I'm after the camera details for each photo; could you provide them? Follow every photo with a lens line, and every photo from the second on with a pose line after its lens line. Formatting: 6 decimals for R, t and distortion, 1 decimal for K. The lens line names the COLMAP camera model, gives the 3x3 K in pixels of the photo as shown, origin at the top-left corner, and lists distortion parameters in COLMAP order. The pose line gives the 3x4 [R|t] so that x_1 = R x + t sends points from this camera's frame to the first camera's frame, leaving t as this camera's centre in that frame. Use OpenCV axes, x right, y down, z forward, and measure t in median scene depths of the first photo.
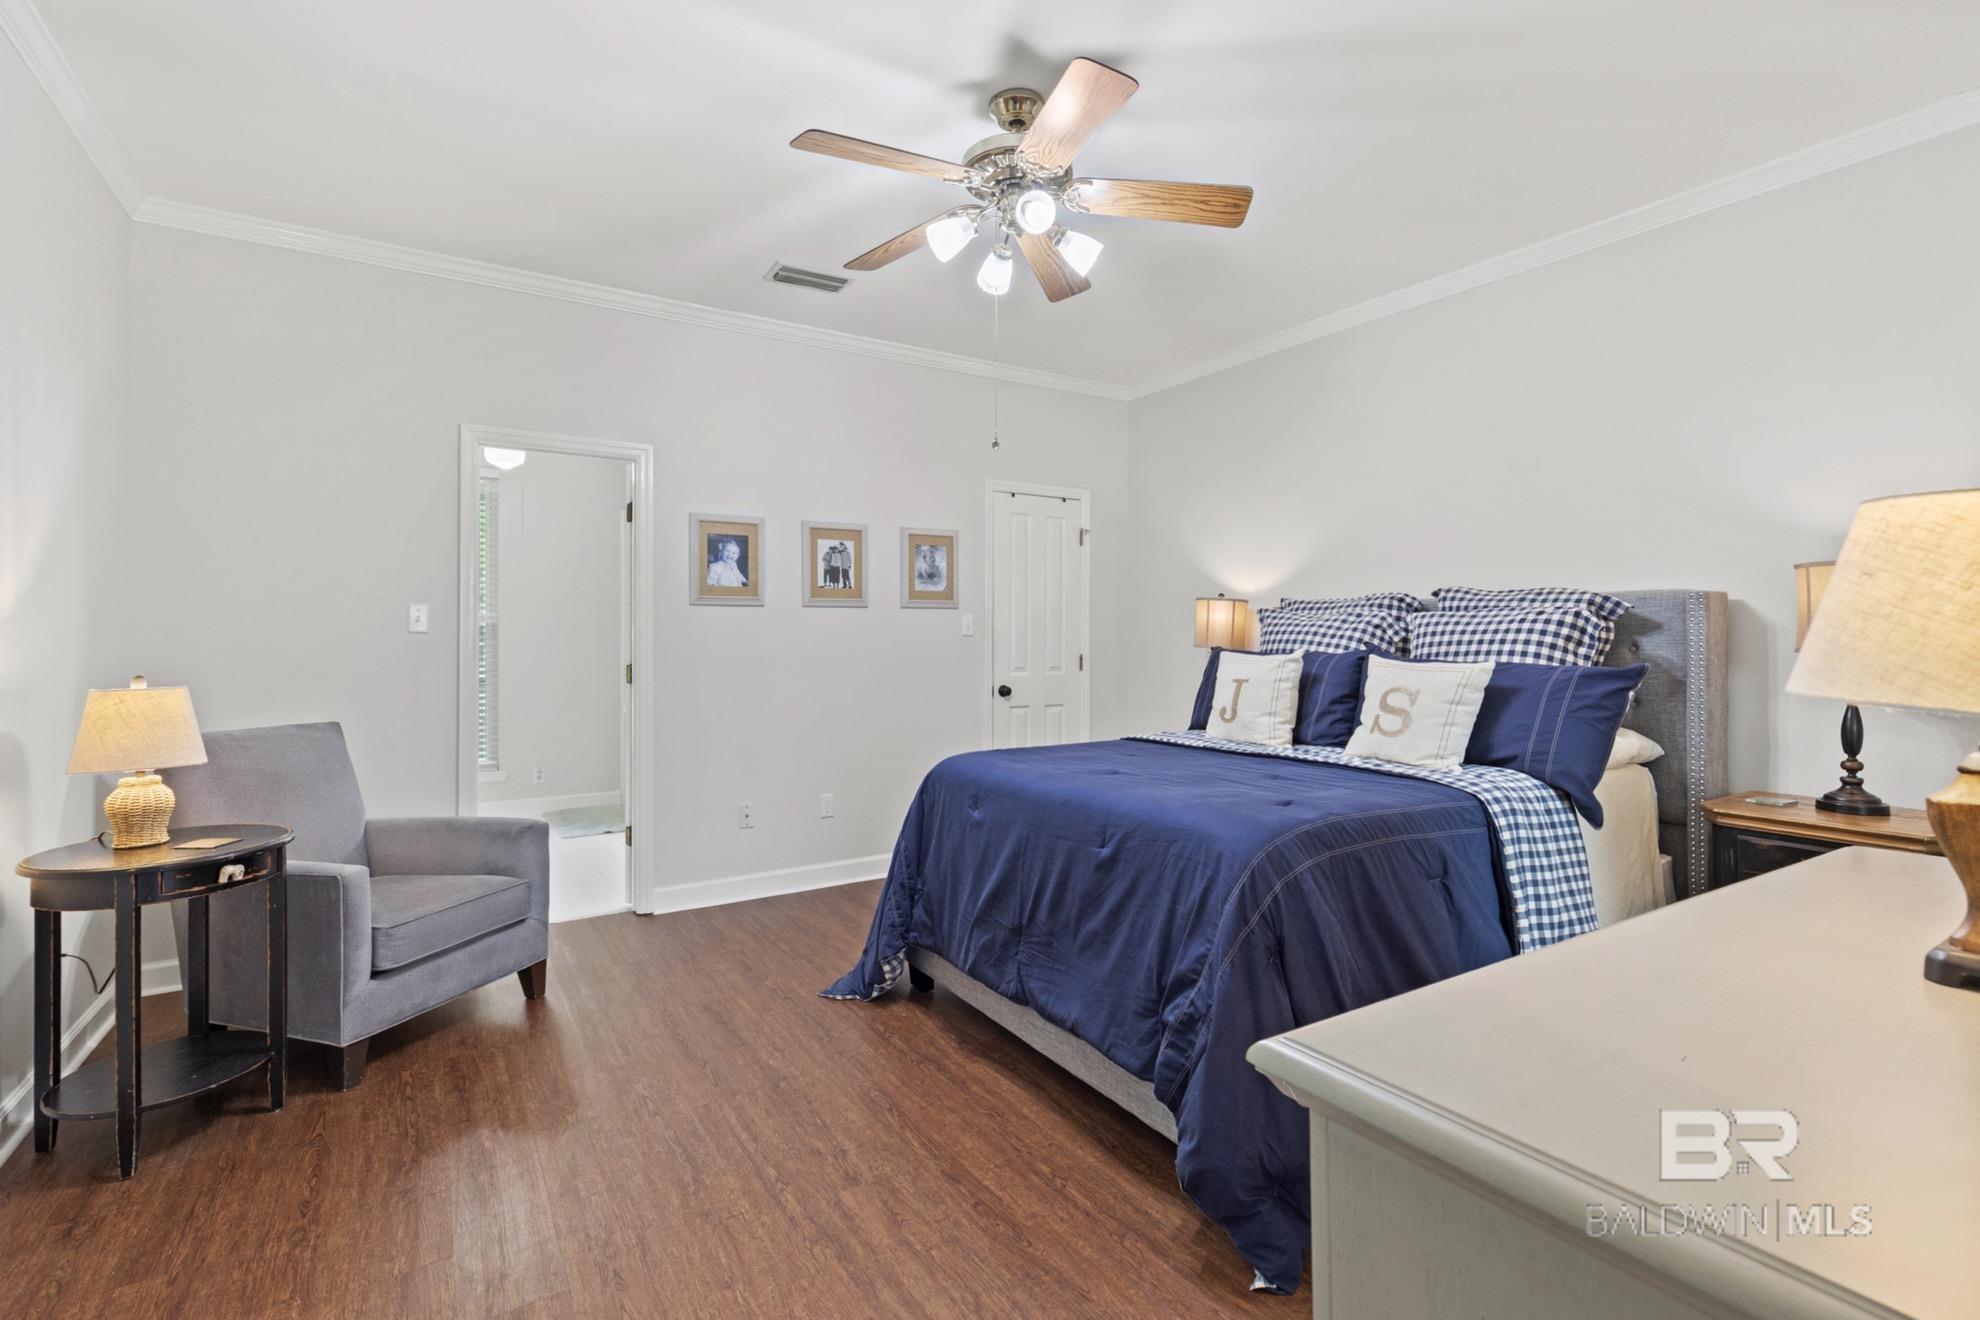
lens RADIAL K [[904.1, 0, 991.4], [0, 904.1, 651.9], [0, 0, 1]] dist [0.000700, 0.000142]
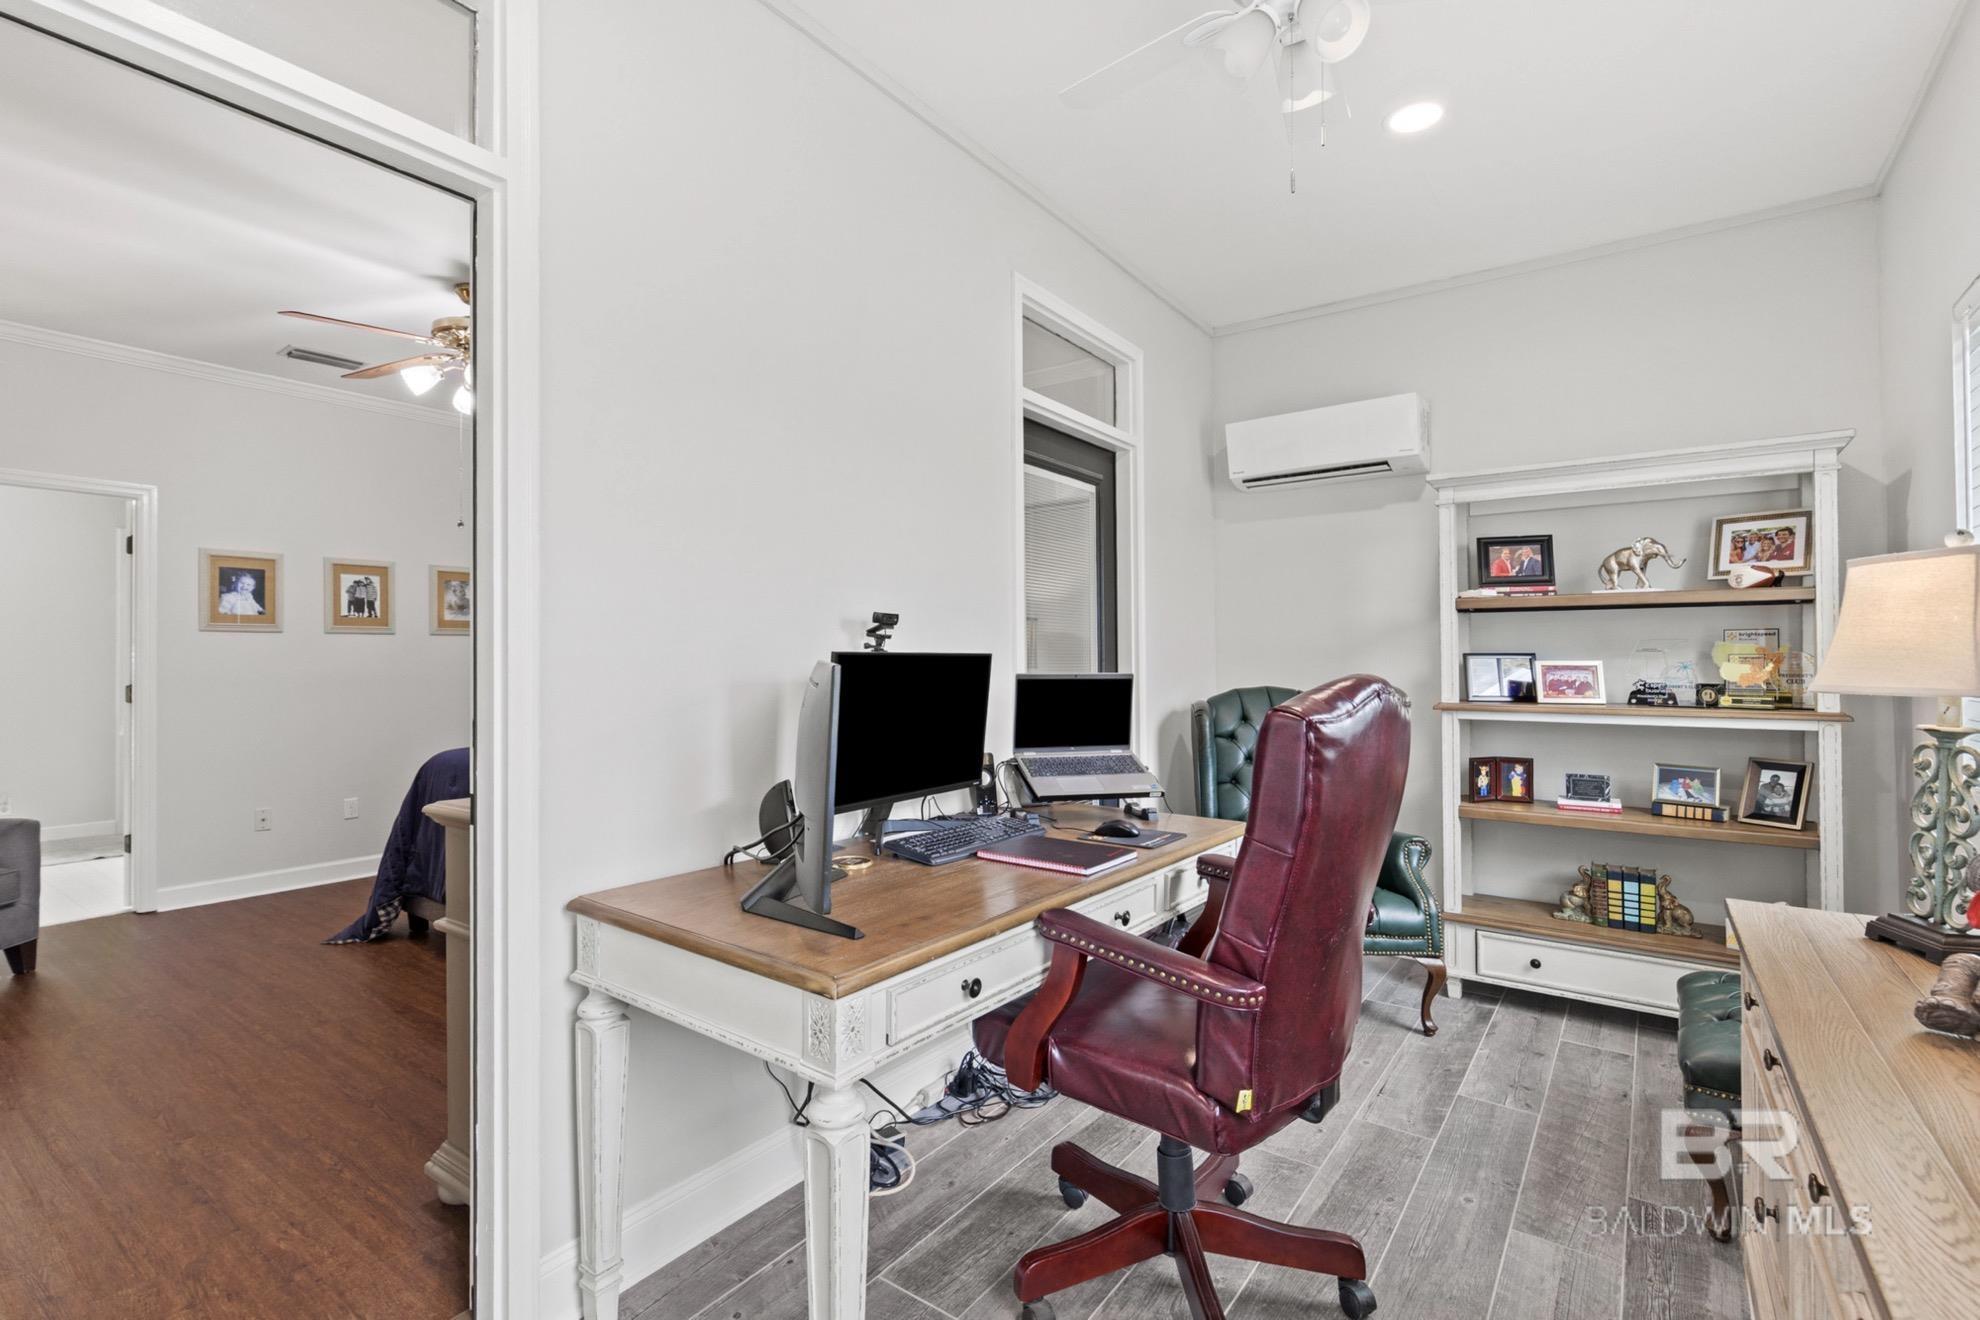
lens RADIAL K [[904.1, 0, 987.6], [0, 904.1, 665.7], [0, 0, 1]] dist [0.000700, 0.000142]
pose [[0.927901, -0.001910, 0.372821, 0.150147], [0.005680, 0.999943, -0.009013, 0.006136], [-0.372782, 0.010481, 0.927860, -0.389425]]
